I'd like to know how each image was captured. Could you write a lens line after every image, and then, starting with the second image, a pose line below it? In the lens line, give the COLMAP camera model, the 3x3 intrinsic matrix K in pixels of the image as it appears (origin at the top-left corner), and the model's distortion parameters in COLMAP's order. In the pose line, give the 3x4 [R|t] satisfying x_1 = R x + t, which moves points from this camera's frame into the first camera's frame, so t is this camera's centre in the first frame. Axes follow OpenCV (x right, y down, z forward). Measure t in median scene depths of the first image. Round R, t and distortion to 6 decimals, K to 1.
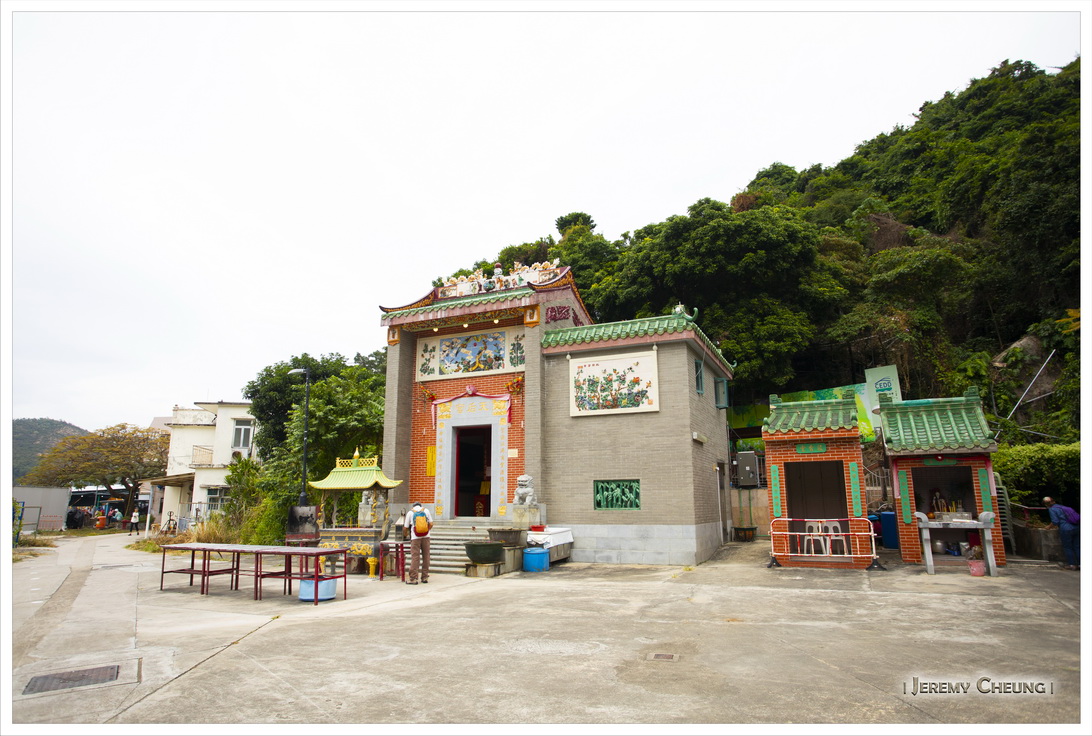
lens RADIAL K [[647.4, 0, 546.0], [0, 647.4, 368.0], [0, 0, 1]] dist [-0.055102, 0.002330]
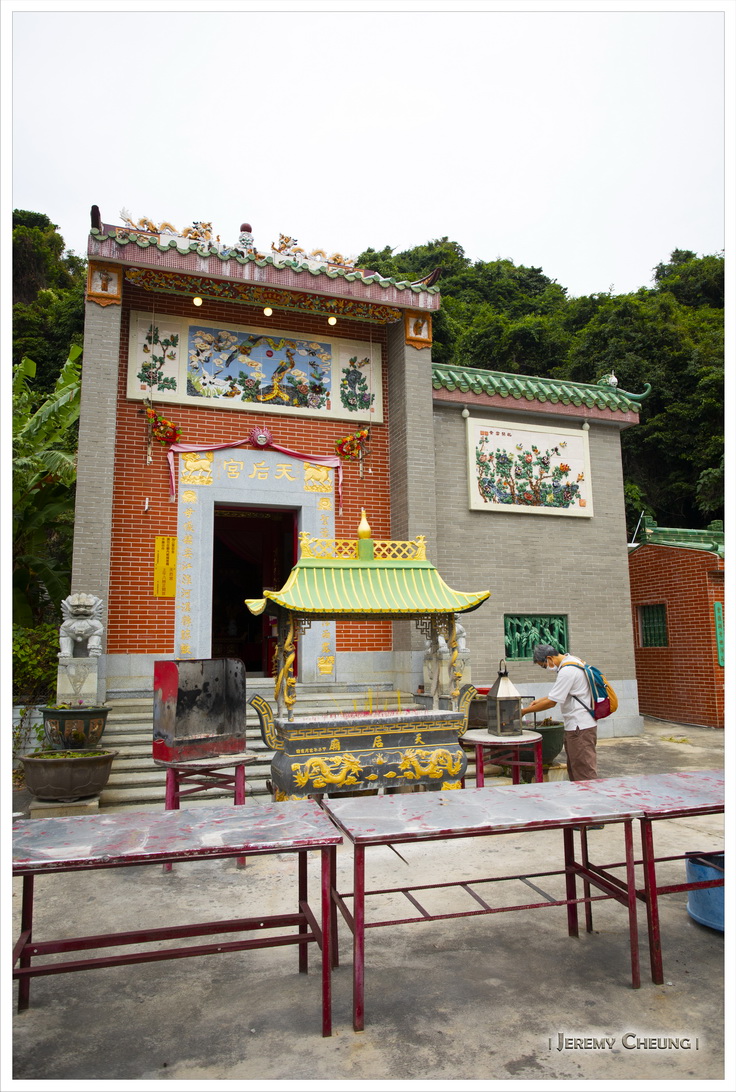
lens RADIAL K [[732.3, 0, 368.0], [0, 732.3, 546.0], [0, 0, 1]] dist [-0.038557, 0.001923]
pose [[0.716682, 0.096905, 0.690634, -0.473363], [-0.135165, 0.990822, 0.001237, 0.113712], [-0.684176, -0.094236, 0.723203, 0.528758]]
